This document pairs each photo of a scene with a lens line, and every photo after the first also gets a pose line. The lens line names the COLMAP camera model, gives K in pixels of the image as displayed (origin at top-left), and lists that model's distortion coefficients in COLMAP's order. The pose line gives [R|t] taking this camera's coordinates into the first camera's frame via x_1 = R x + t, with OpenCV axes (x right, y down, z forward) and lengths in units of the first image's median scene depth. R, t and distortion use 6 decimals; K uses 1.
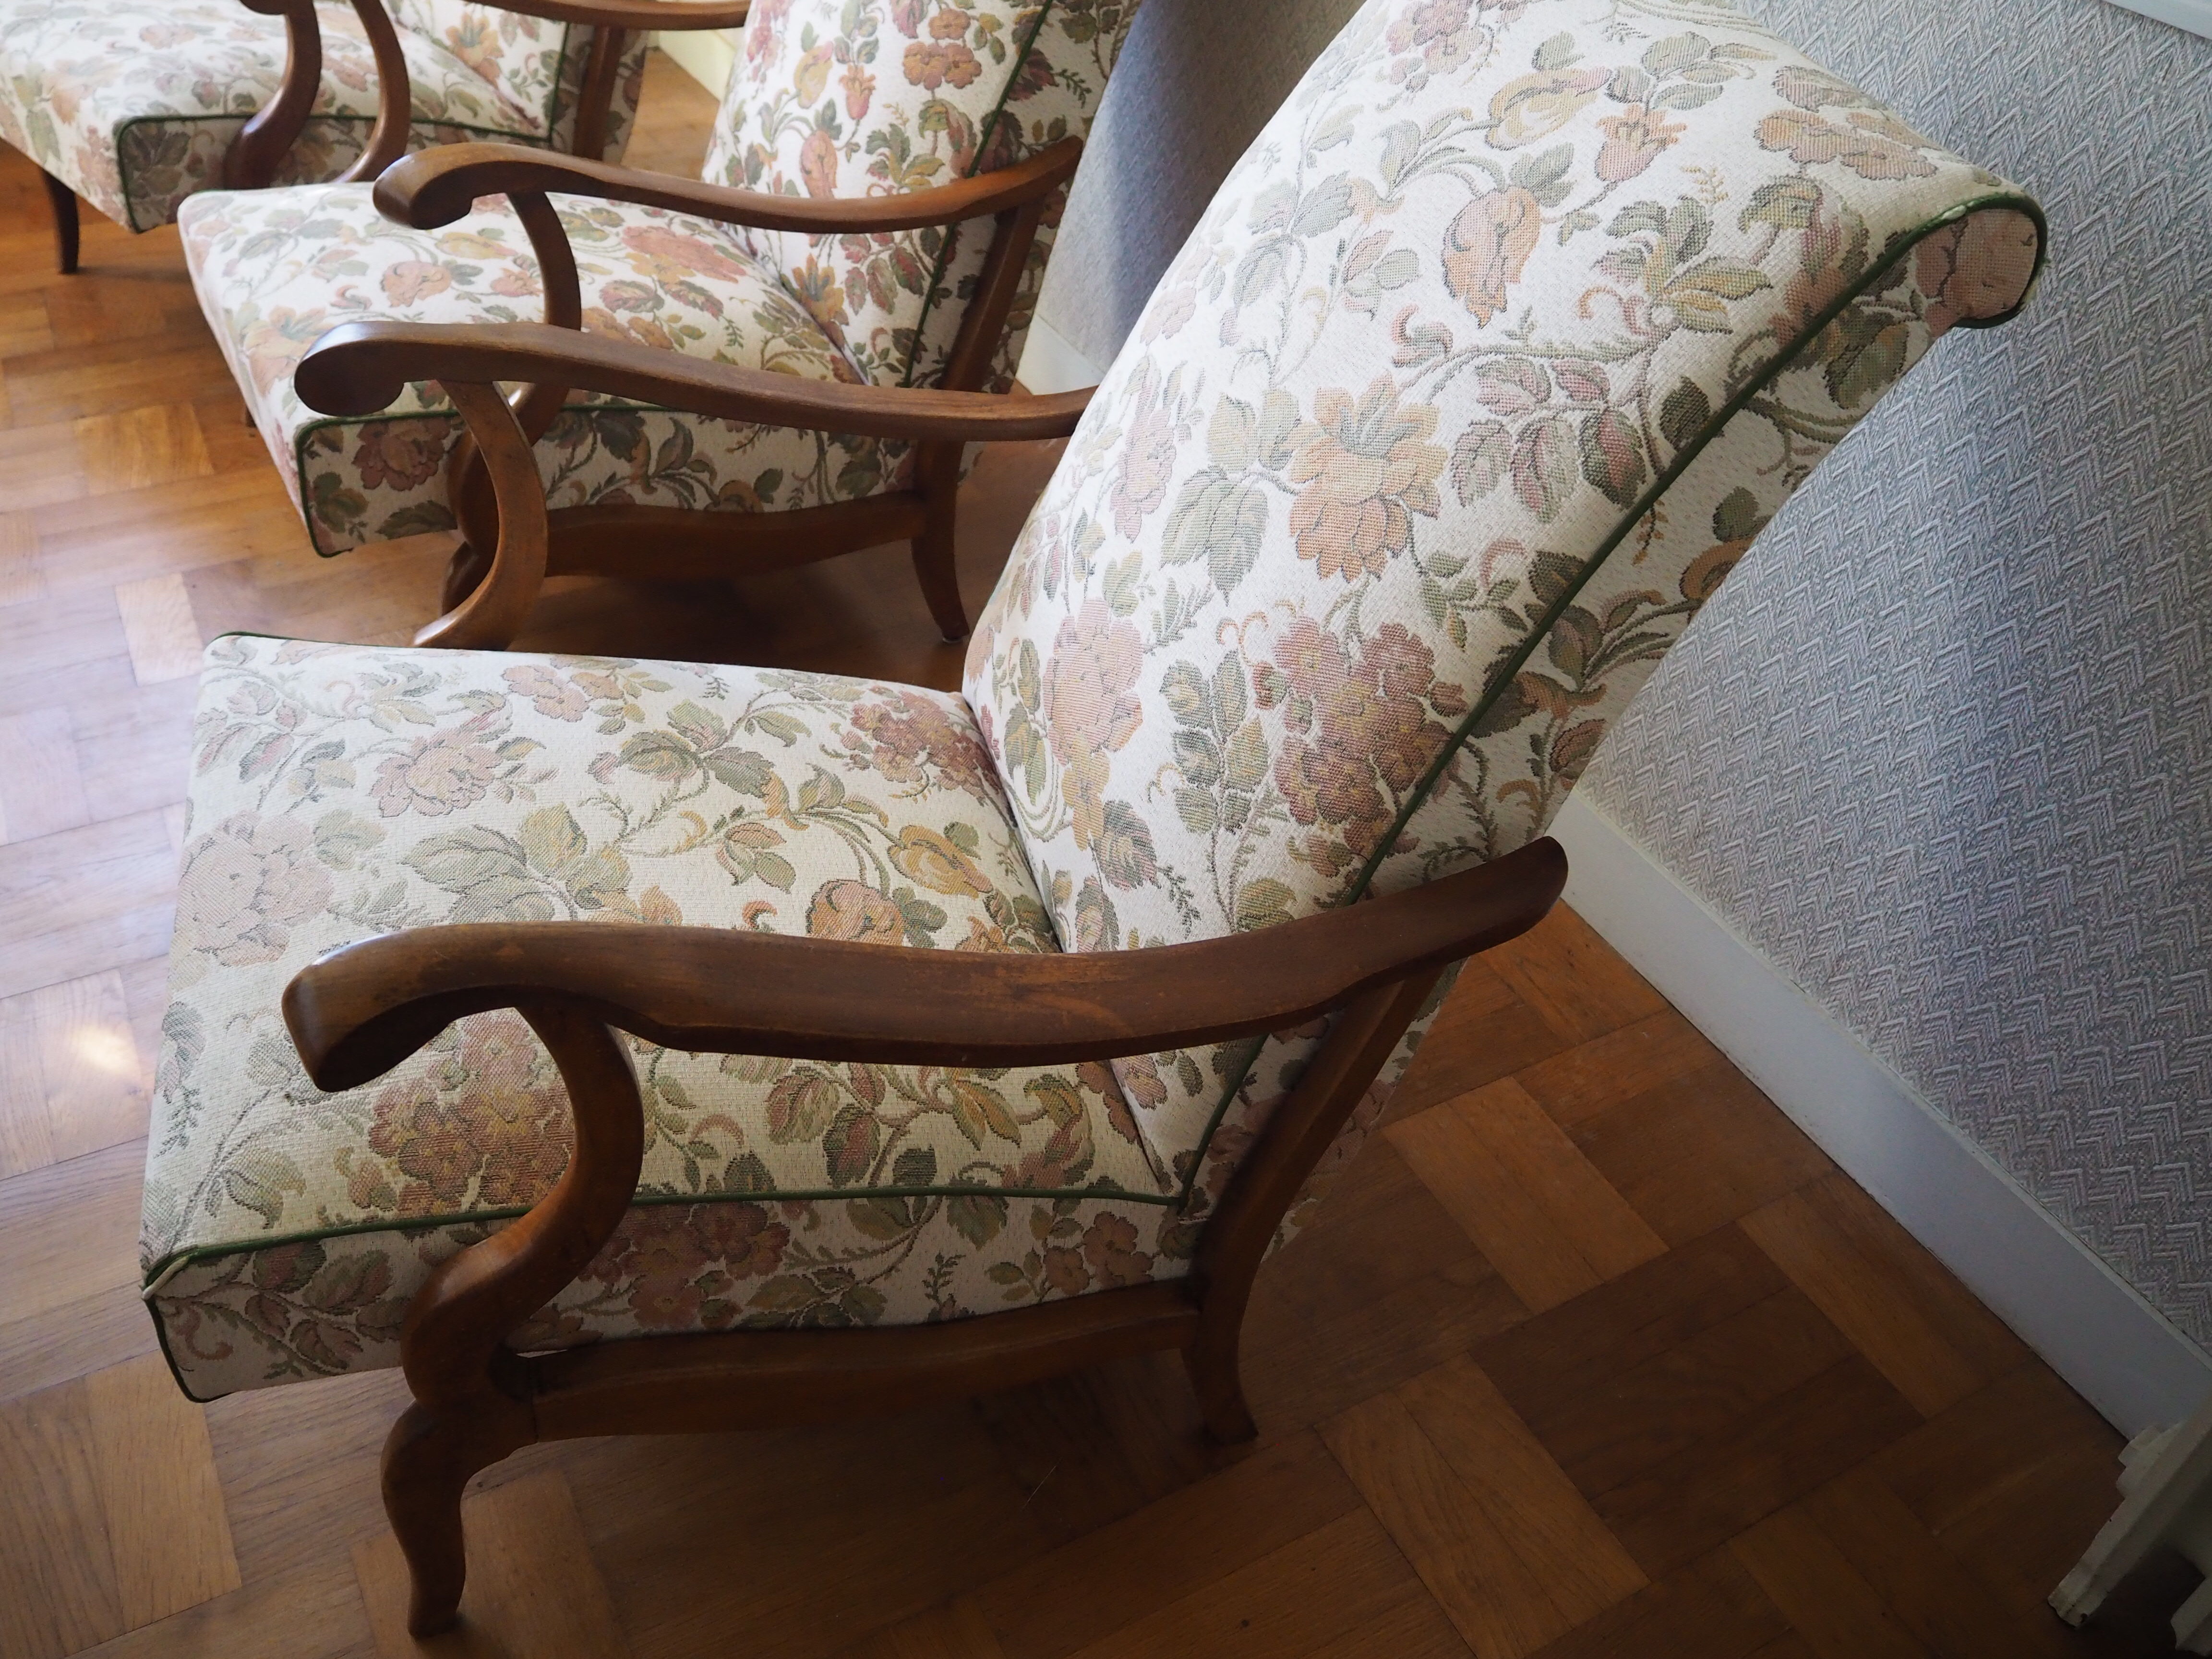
lens RADIAL K [[1840.9, 0, 1095.7], [0, 1840.9, 826.7], [0, 0, 1]] dist [-0.053626, 0.019395]
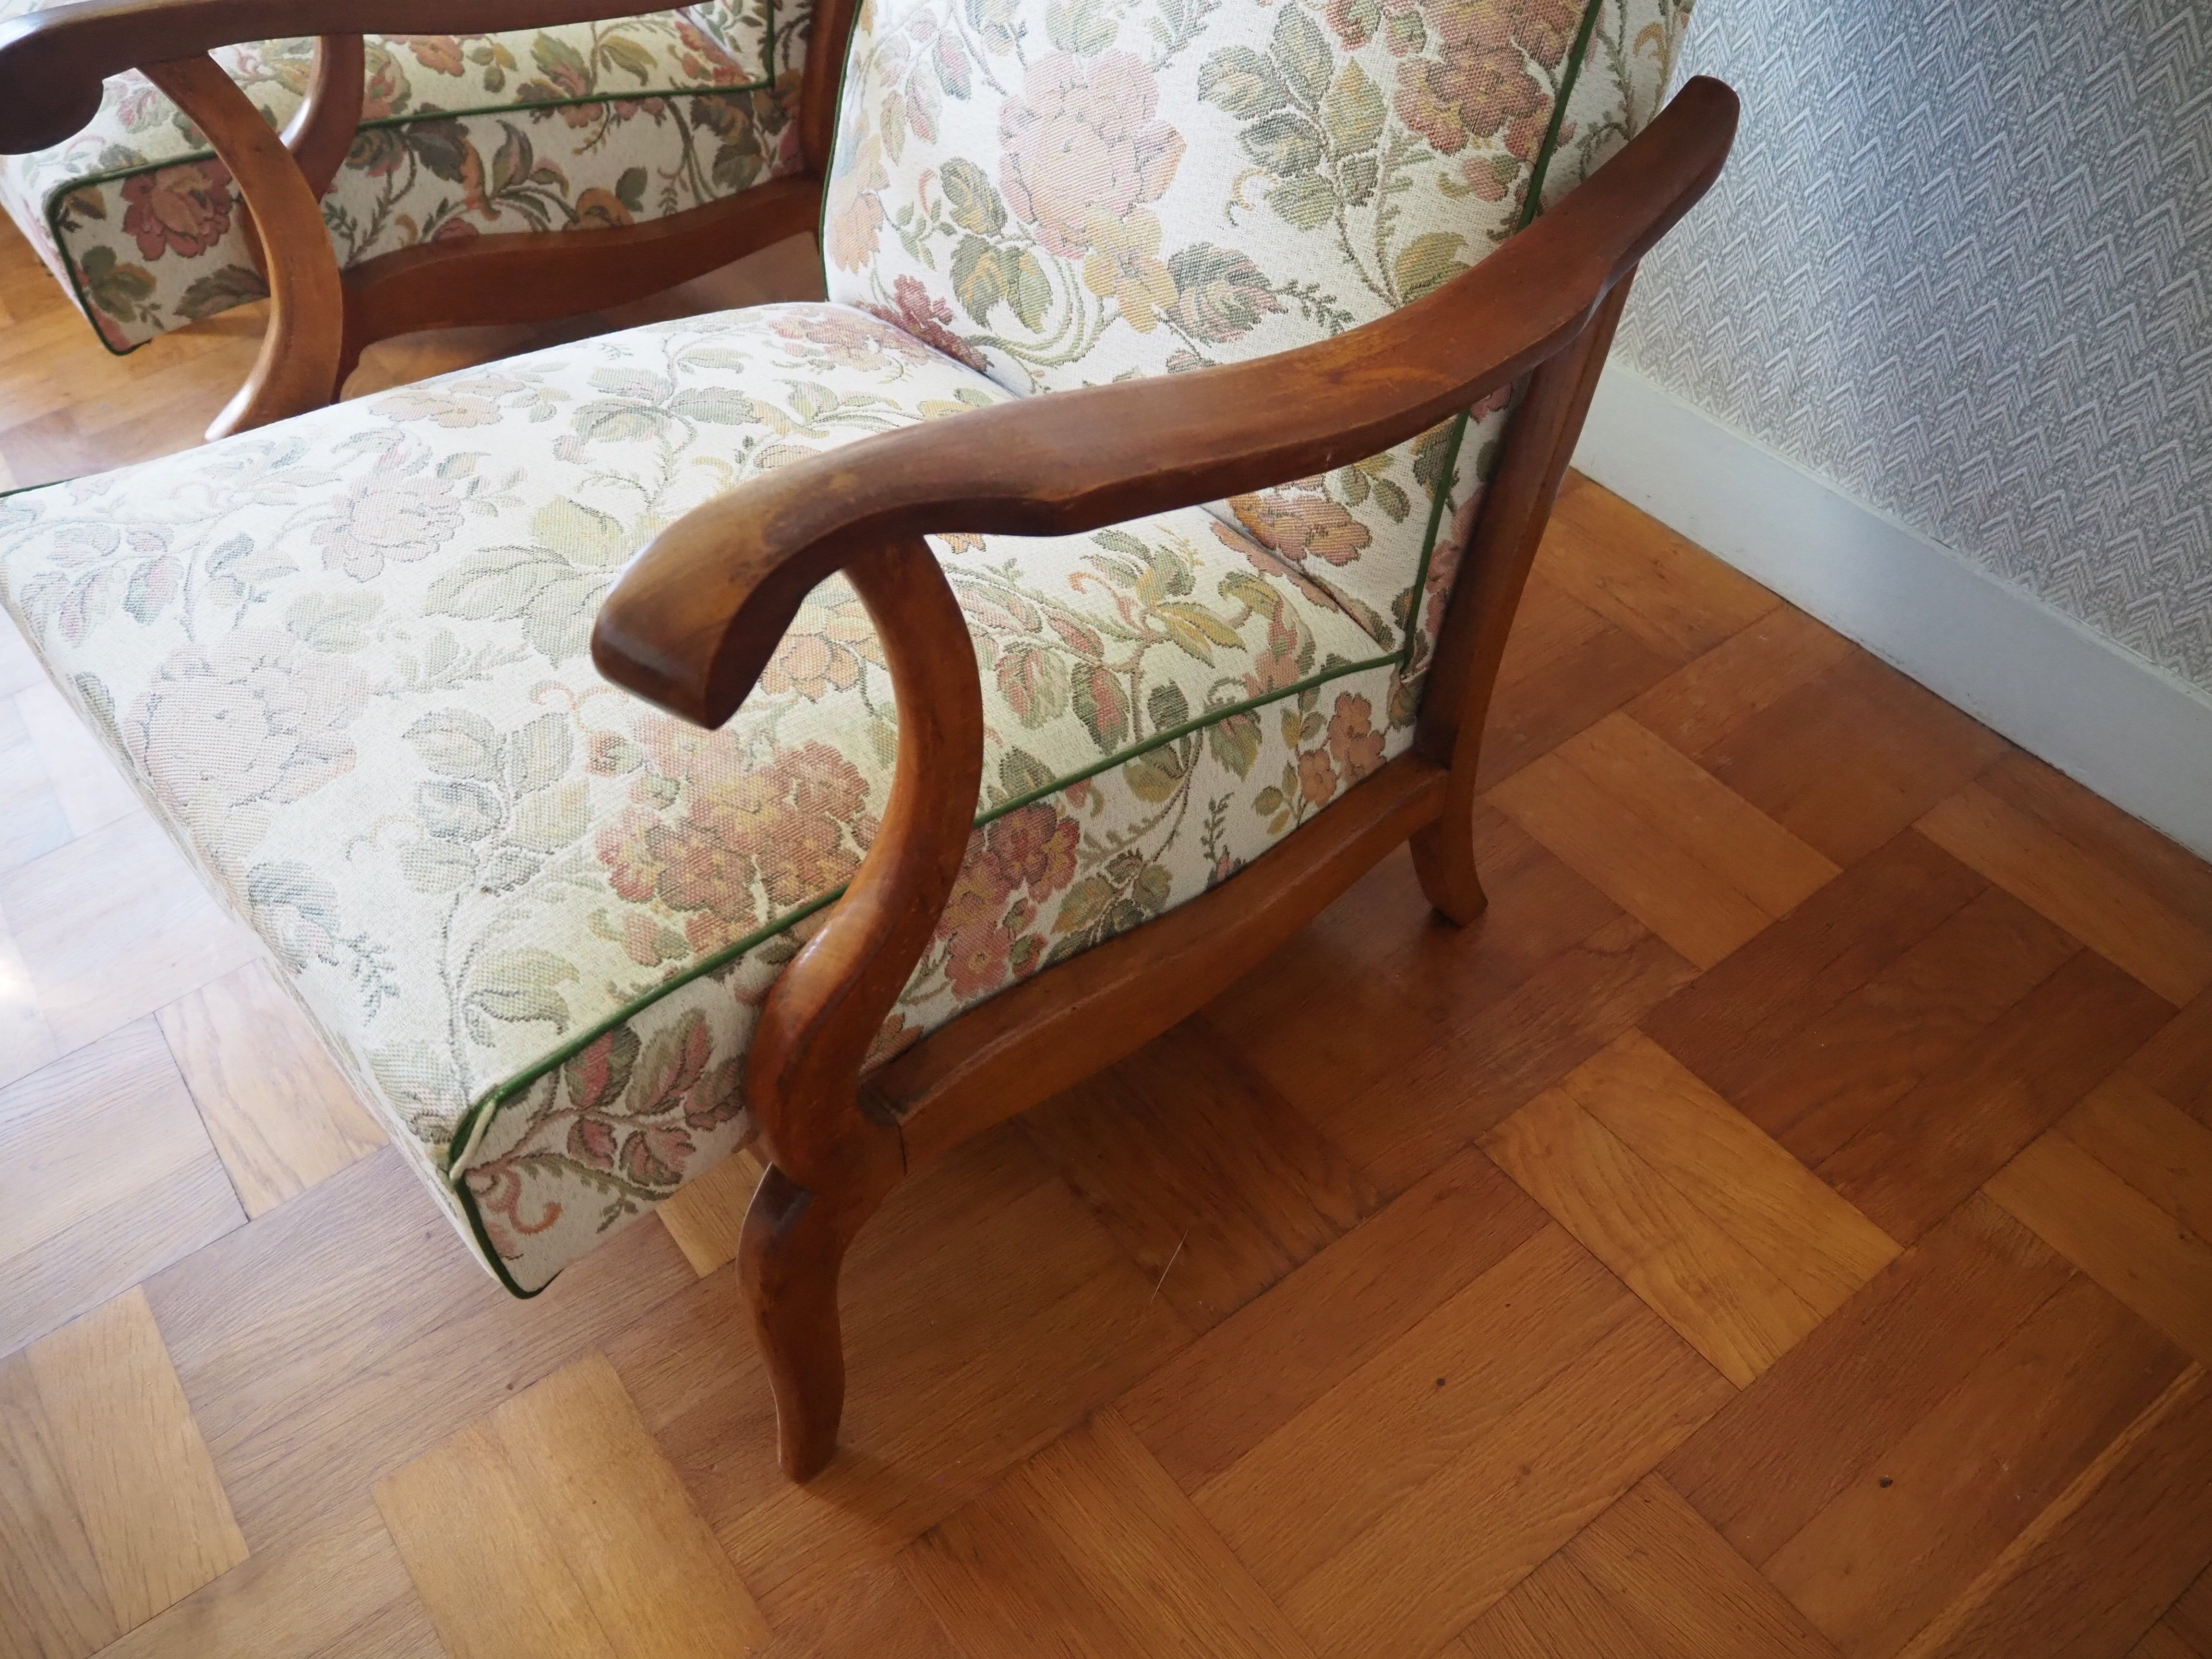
lens RADIAL K [[1840.9, 0, 1101.7], [0, 1840.9, 829.4], [0, 0, 1]] dist [-0.053626, 0.019395]
pose [[0.983994, -0.178195, -0.001472, -0.021089], [0.177168, 0.977366, 0.115613, 0.051323], [-0.019163, -0.114023, 0.993293, 0.157345]]
